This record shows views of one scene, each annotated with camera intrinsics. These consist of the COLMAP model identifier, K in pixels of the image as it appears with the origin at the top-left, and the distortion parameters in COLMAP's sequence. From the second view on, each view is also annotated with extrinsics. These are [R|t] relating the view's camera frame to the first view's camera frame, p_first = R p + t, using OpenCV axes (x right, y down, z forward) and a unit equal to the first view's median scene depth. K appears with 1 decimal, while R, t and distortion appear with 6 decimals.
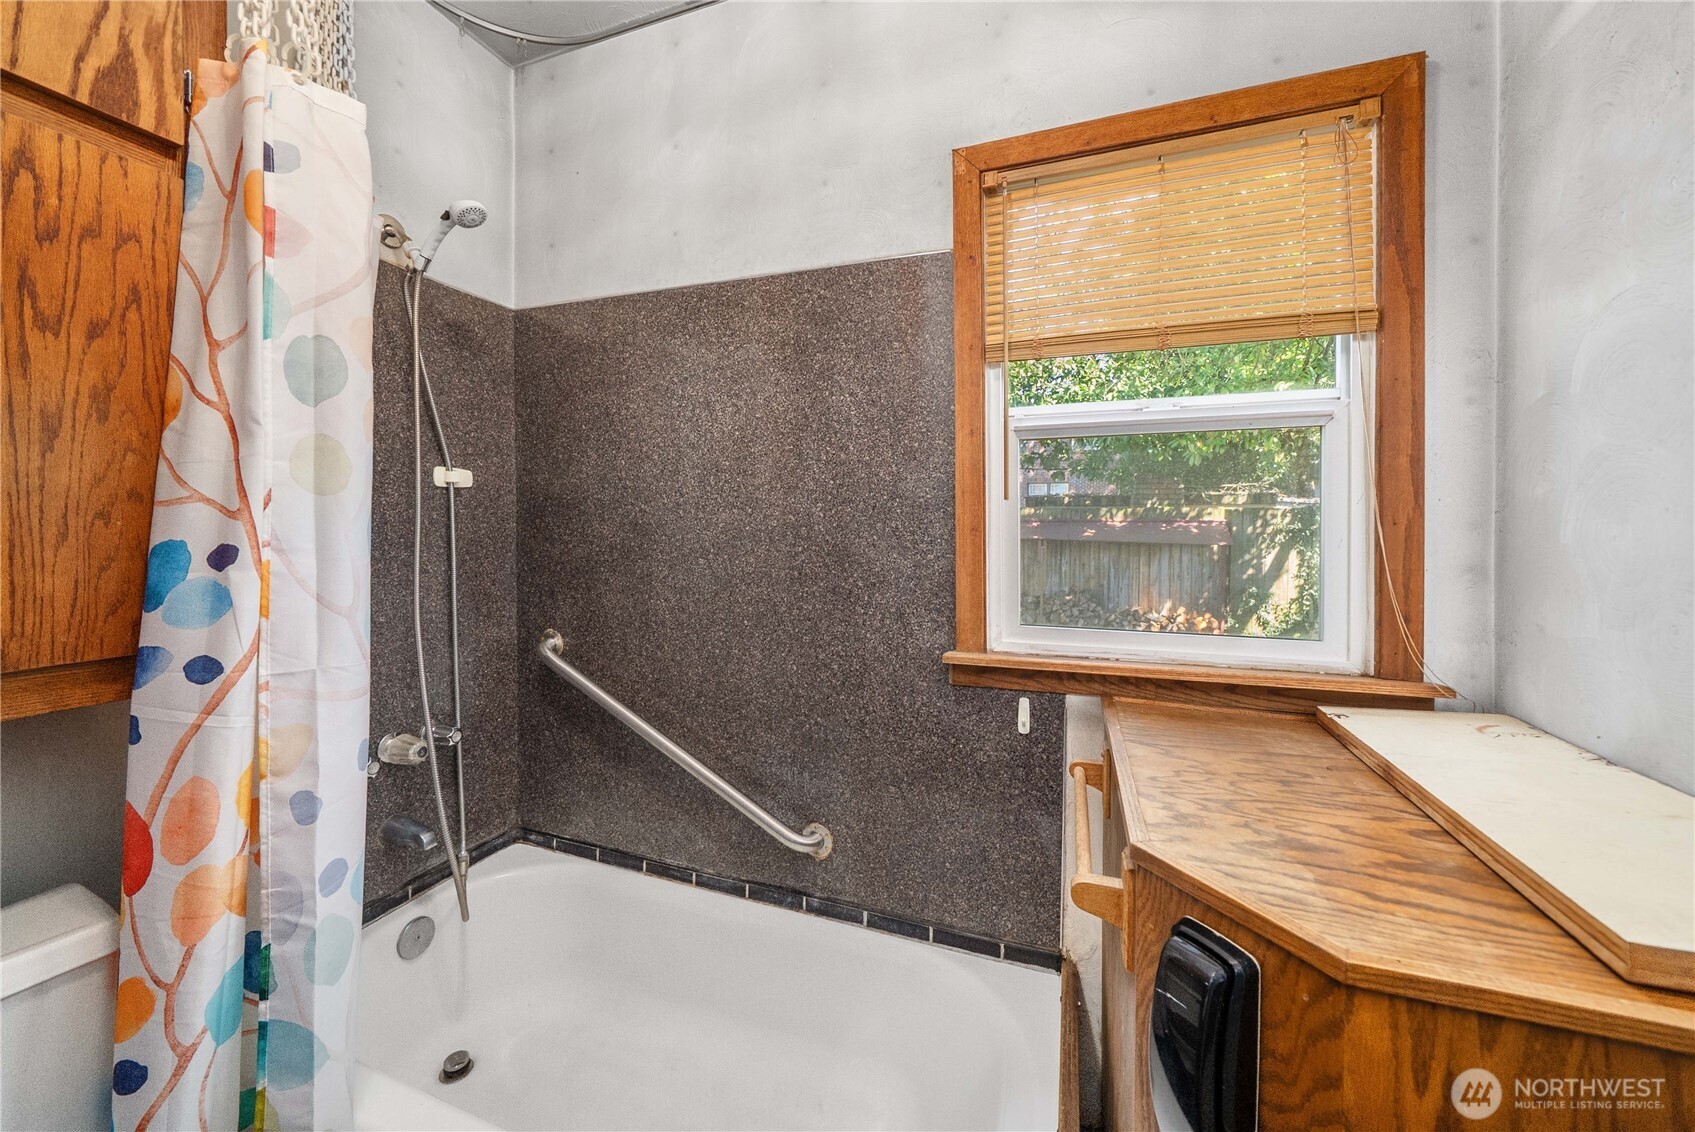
lens RADIAL K [[614.2, 0, 842.1], [0, 614.2, 529.9], [0, 0, 1]] dist [-0.005630, -0.000016]
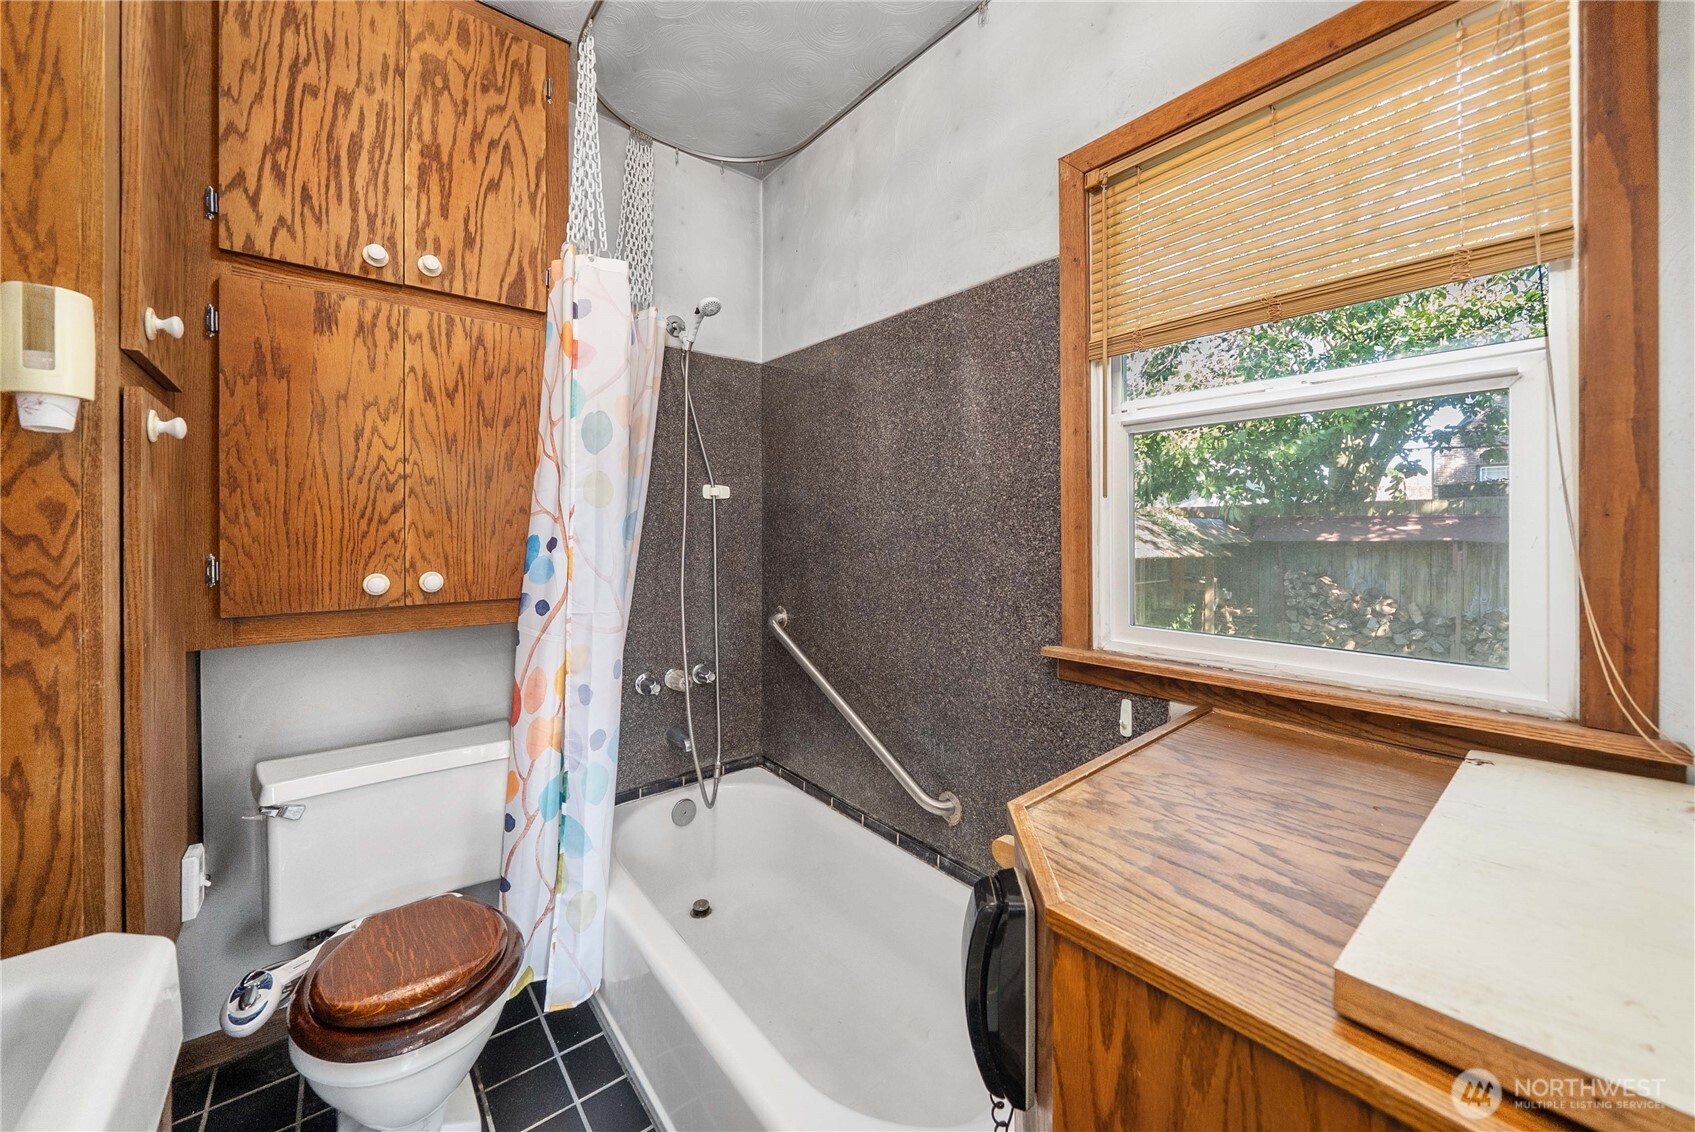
lens RADIAL K [[611.3, 0, 850.1], [0, 611.3, 524.0], [0, 0, 1]] dist [-0.007868, 0.000015]
pose [[0.864870, -0.008136, -0.501930, 0.401253], [0.002351, 0.999923, -0.012158, 0.005992], [0.501991, 0.009335, 0.864823, -0.058705]]
